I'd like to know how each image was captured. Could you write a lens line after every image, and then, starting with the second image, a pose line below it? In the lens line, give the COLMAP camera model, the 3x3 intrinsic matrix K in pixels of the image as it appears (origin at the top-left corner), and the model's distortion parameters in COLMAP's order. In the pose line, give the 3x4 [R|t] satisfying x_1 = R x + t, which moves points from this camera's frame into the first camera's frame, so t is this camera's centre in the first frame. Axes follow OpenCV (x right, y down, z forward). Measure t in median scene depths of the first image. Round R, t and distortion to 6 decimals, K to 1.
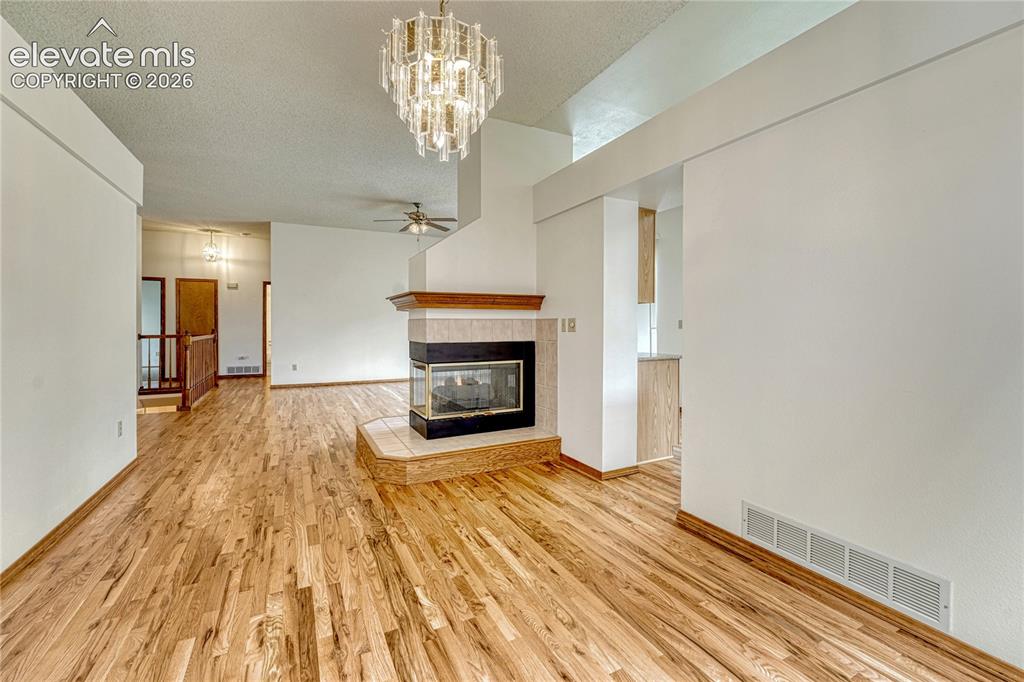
lens RADIAL K [[439.4, 0, 512.0], [0, 439.4, 341.0], [0, 0, 1]] dist [0.000609, 0.000117]
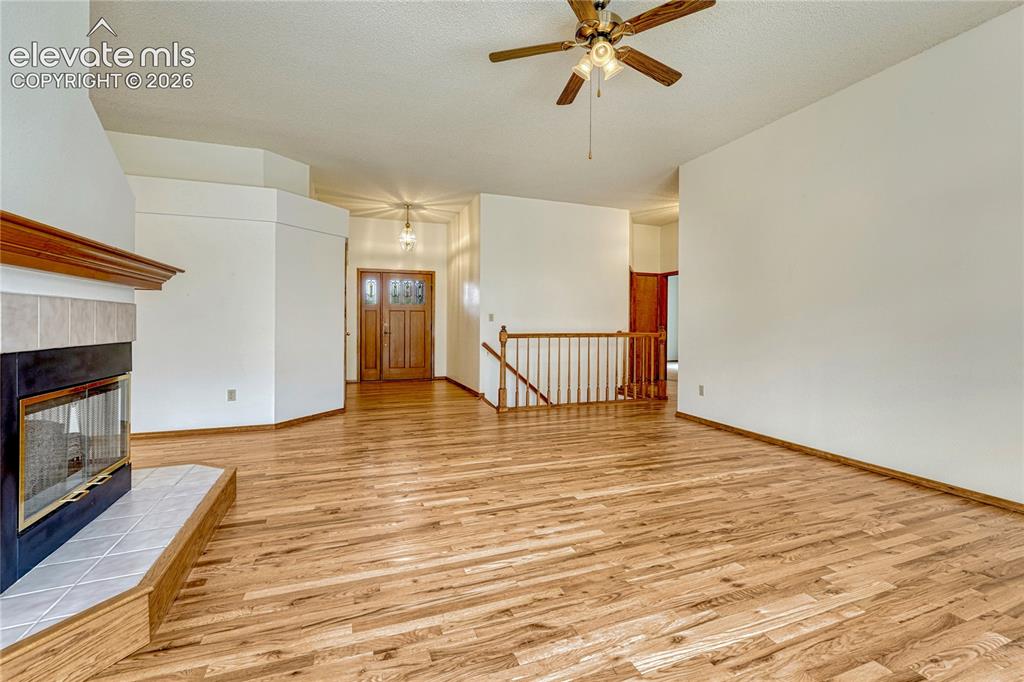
lens RADIAL K [[445.6, 0, 512.7], [0, 445.6, 336.0], [0, 0, 1]] dist [-0.009503, 0.000042]
pose [[-0.109253, 0.023224, -0.993743, 0.504845], [-0.035336, 0.999004, 0.027232, -0.080496], [0.993386, 0.038090, -0.108324, 2.933703]]
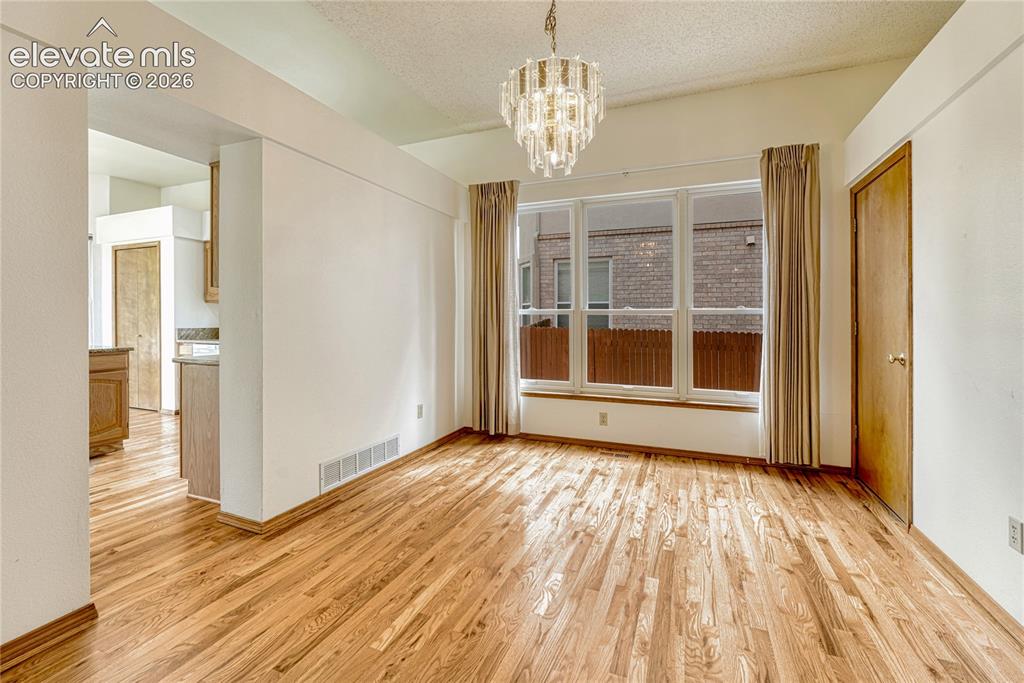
lens RADIAL K [[437.4, 0, 498.9], [0, 437.4, 319.0], [0, 0, 1]] dist [0.023542, 0.000016]
pose [[-0.631653, -0.004218, 0.775240, -0.741105], [0.019233, 0.999592, 0.021109, -0.055508], [-0.775013, 0.028244, -0.631314, 1.392174]]
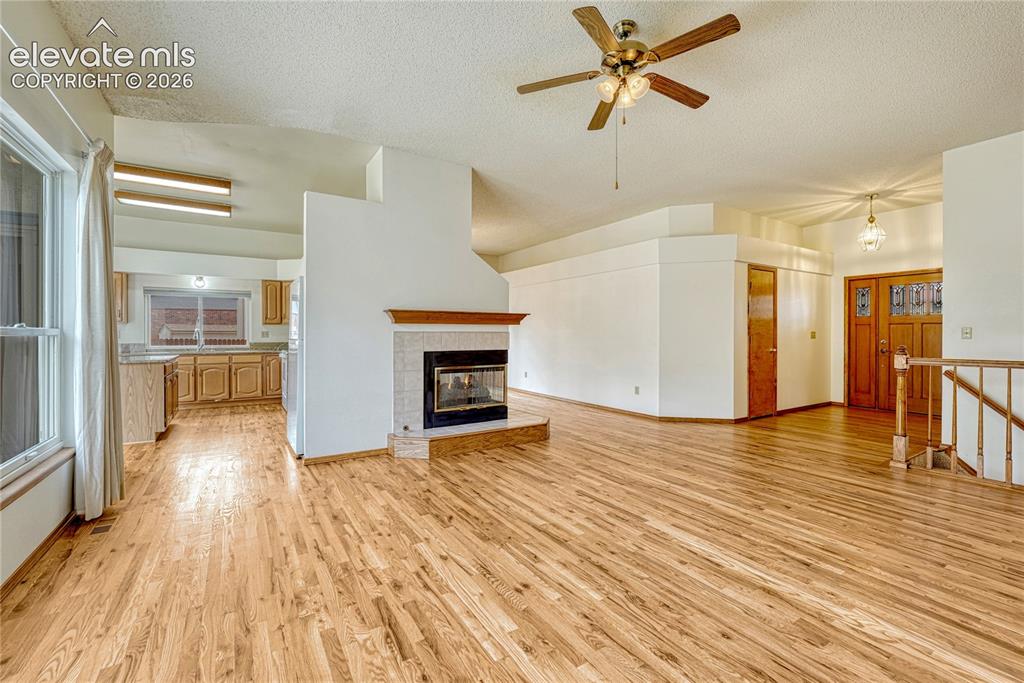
lens RADIAL K [[434.8, 0, 512.0], [0, 434.8, 341.5], [0, 0, 1]] dist [-0.001325, 0.000071]
pose [[-0.995326, -0.002445, -0.096542, -0.264439], [-0.007081, 0.998836, 0.047712, -0.155183], [0.096313, 0.048173, -0.994185, 4.149023]]
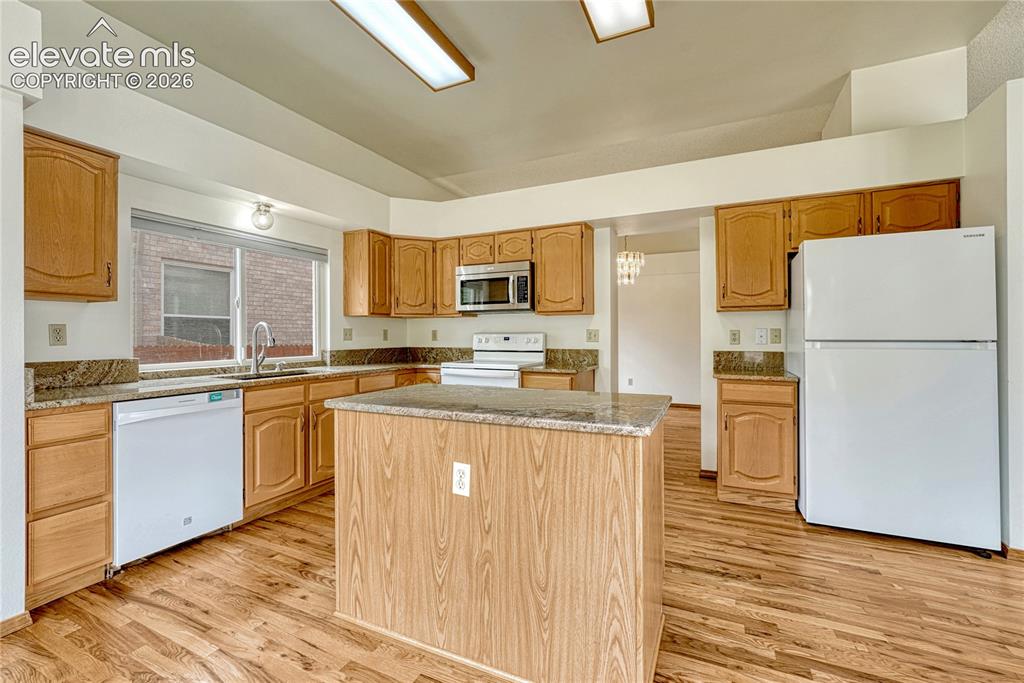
lens RADIAL K [[442.4, 0, 507.2], [0, 442.4, 331.8], [0, 0, 1]] dist [-0.007650, -0.000089]
pose [[-0.793901, -0.005141, -0.608025, 1.957932], [-0.019089, 0.999682, 0.016473, -0.085256], [0.607747, 0.024684, -0.793747, 2.375406]]
